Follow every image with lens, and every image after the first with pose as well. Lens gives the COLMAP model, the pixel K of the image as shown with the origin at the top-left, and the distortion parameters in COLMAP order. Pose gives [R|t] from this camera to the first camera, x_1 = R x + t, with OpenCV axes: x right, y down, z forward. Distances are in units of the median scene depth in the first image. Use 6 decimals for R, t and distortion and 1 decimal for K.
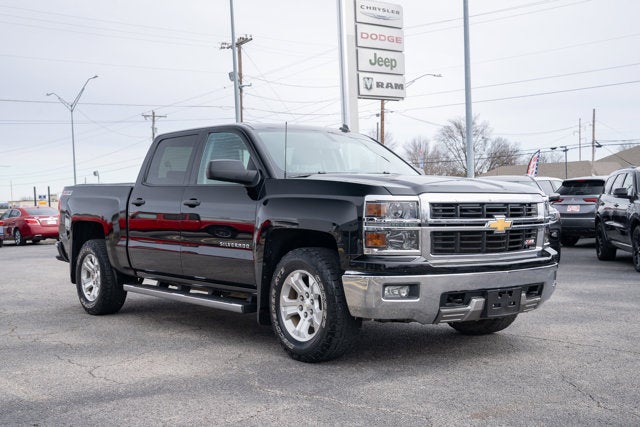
lens RADIAL K [[718.5, 0, 319.3], [0, 718.5, 223.4], [0, 0, 1]] dist [0.110634, 0.002506]
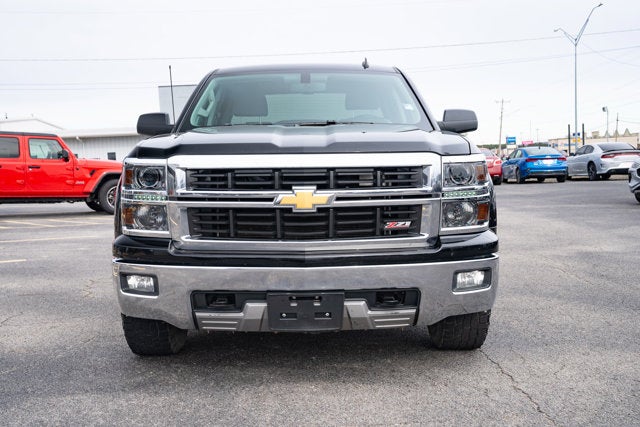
lens RADIAL K [[718.5, 0, 319.3], [0, 718.5, 223.4], [0, 0, 1]] dist [0.110634, 0.002506]
pose [[0.777159, 0.054858, -0.626908, 0.701791], [-0.001528, 0.996355, 0.085293, -0.034852], [0.629302, -0.065328, 0.774410, 0.488010]]
